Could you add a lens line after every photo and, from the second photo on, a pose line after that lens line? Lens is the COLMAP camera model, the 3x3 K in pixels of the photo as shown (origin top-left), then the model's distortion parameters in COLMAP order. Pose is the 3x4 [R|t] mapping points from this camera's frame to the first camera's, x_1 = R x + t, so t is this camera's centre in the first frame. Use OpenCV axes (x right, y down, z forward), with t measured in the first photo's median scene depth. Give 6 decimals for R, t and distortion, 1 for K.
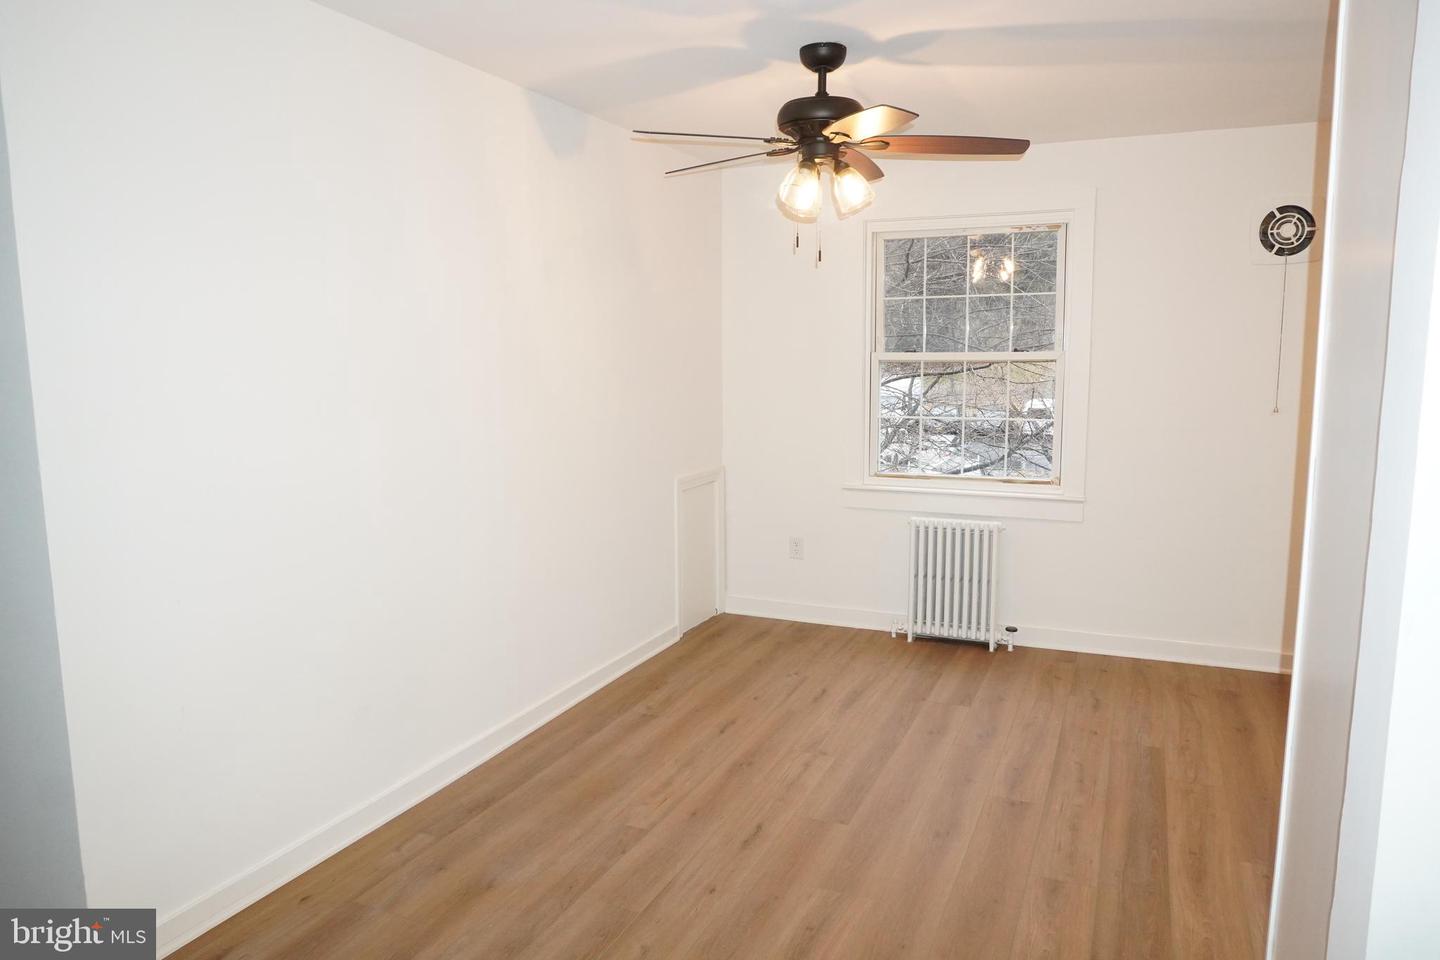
lens RADIAL K [[969.3, 0, 720.2], [0, 969.3, 484.7], [0, 0, 1]] dist [-0.025711, 0.006323]
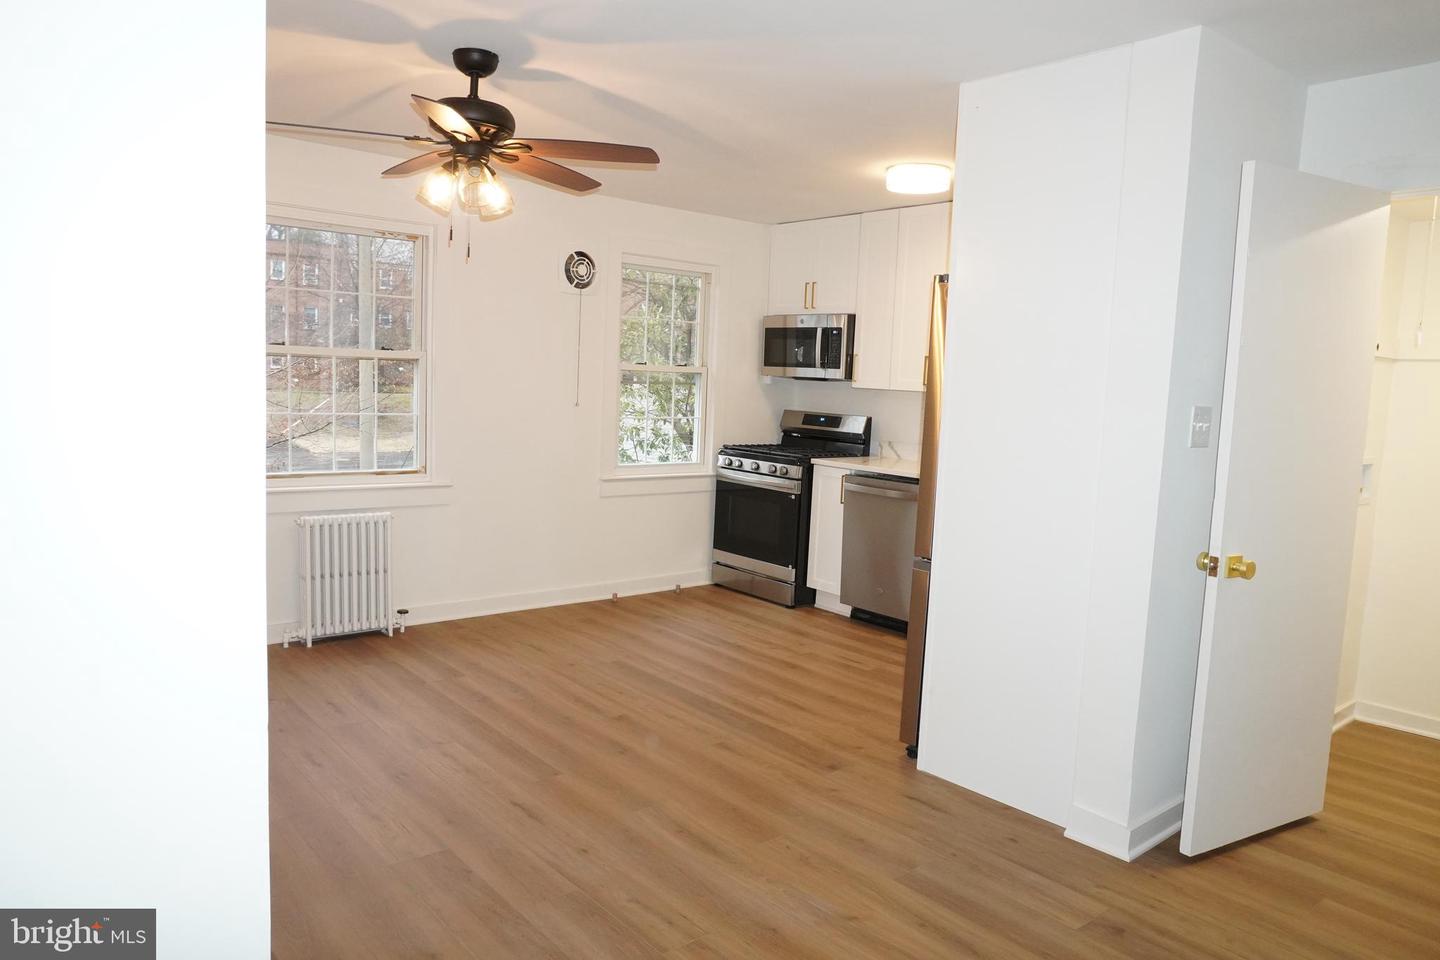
lens RADIAL K [[969.3, 0, 720.2], [0, 969.3, 484.7], [0, 0, 1]] dist [-0.025711, 0.006323]
pose [[0.435400, -0.073827, 0.897205, -0.559631], [0.077296, 0.996017, 0.044447, -0.010735], [-0.896913, 0.049998, 0.439372, 0.244840]]
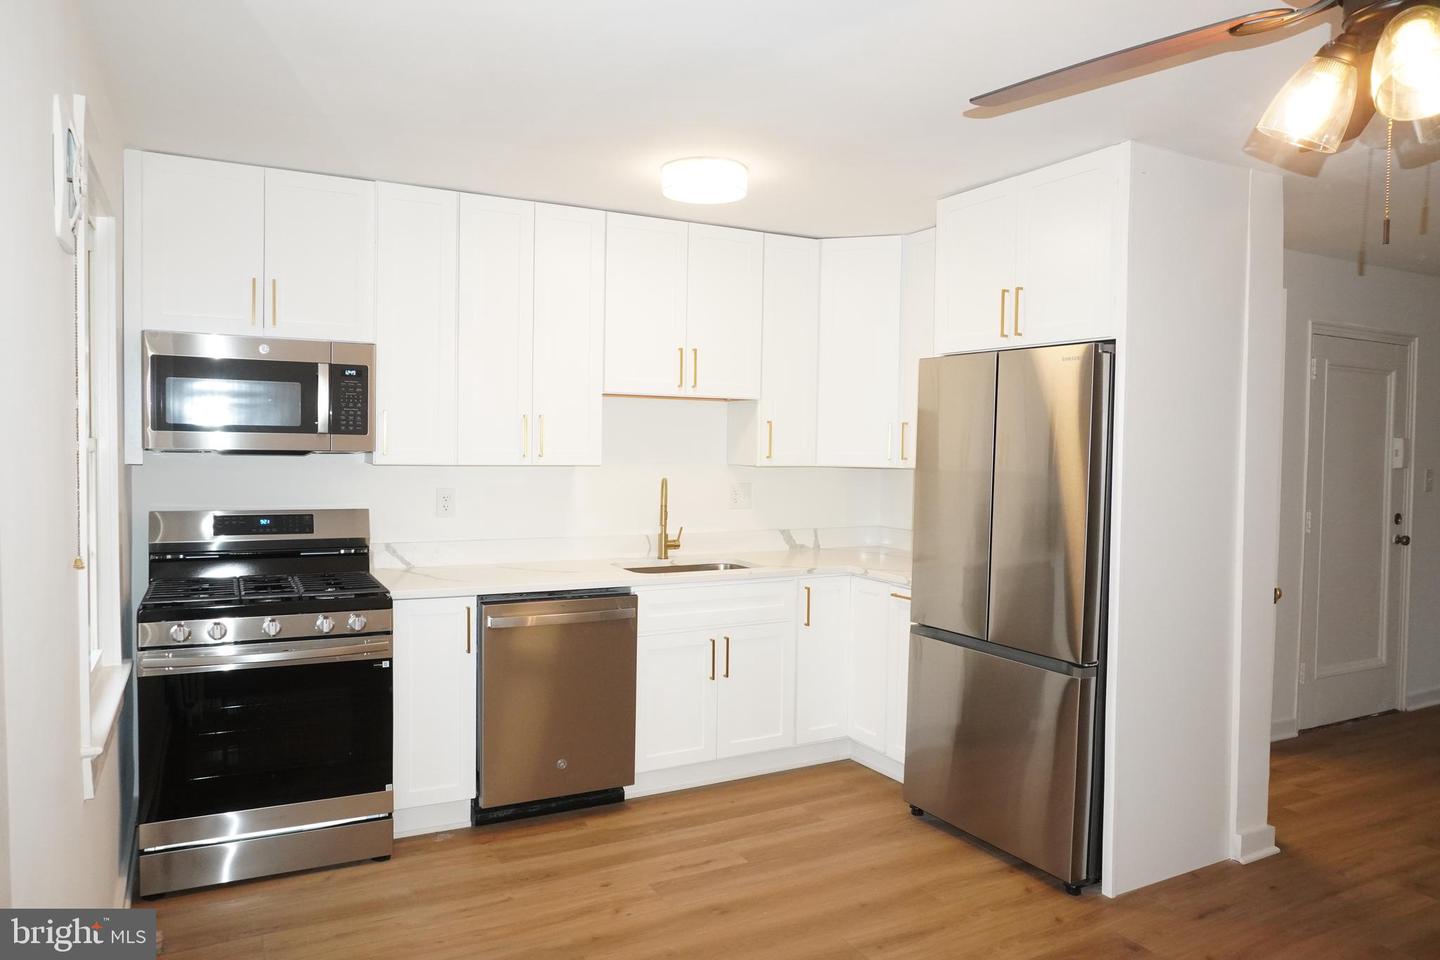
lens RADIAL K [[969.3, 0, 720.2], [0, 969.3, 484.7], [0, 0, 1]] dist [-0.025711, 0.006323]
pose [[-0.787775, -0.027060, 0.615369, 0.050934], [0.077793, 0.986664, 0.142976, -0.159448], [-0.611031, 0.160505, -0.775164, 1.193688]]
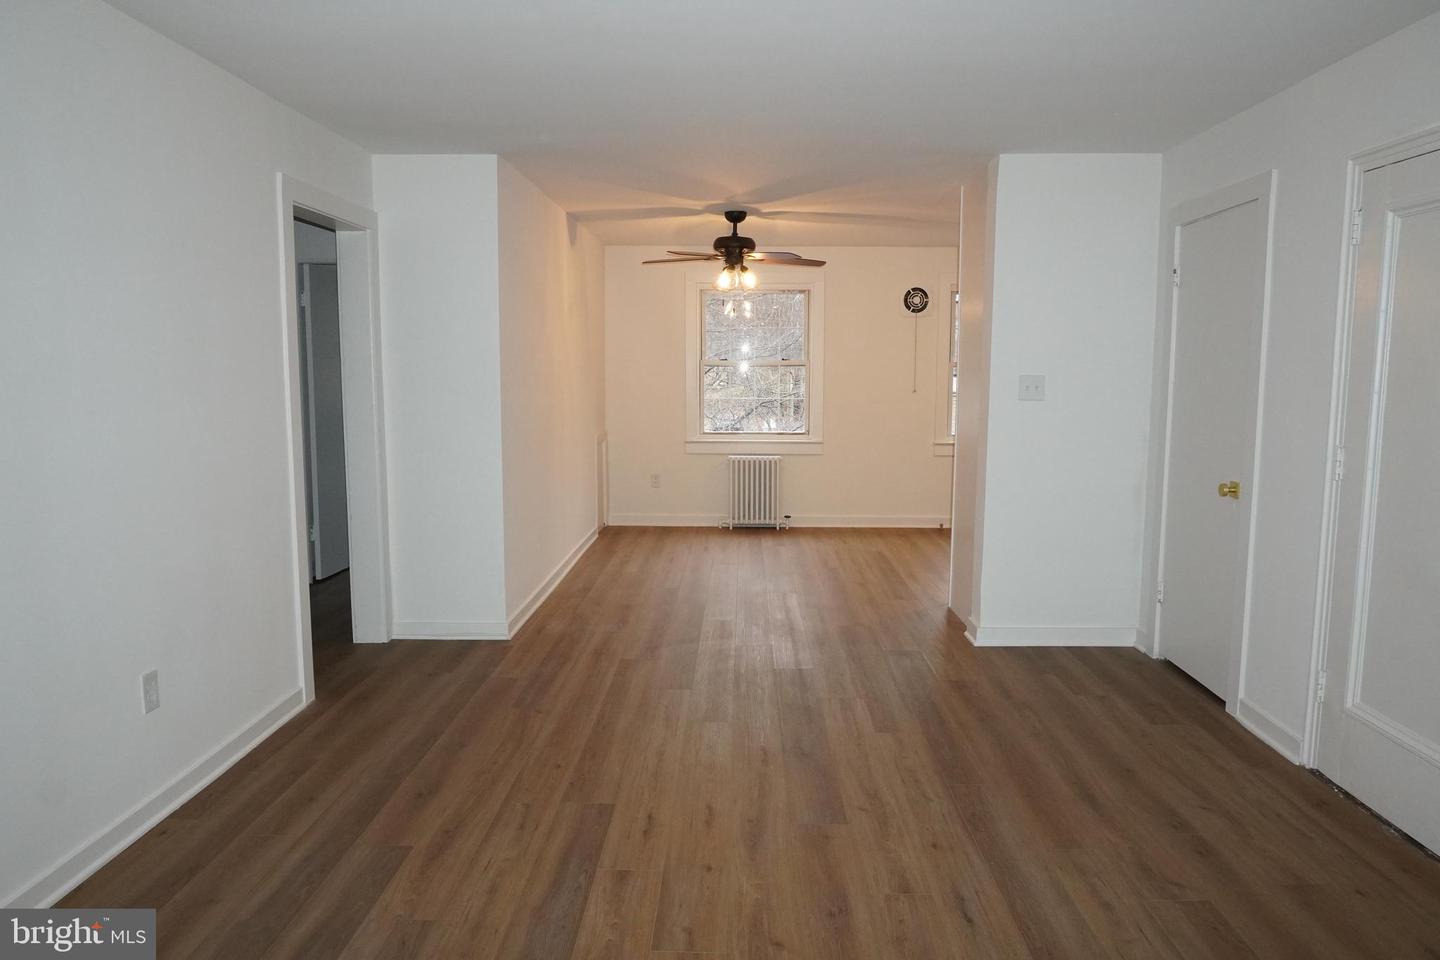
lens RADIAL K [[958.6, 0, 720.8], [0, 958.6, 472.6], [0, 0, 1]] dist [-0.000832, 0.001053]
pose [[0.923457, -0.033703, 0.382219, -0.547445], [0.044402, 0.998829, -0.019203, 0.110301], [-0.381124, 0.034704, 0.923872, -0.657978]]
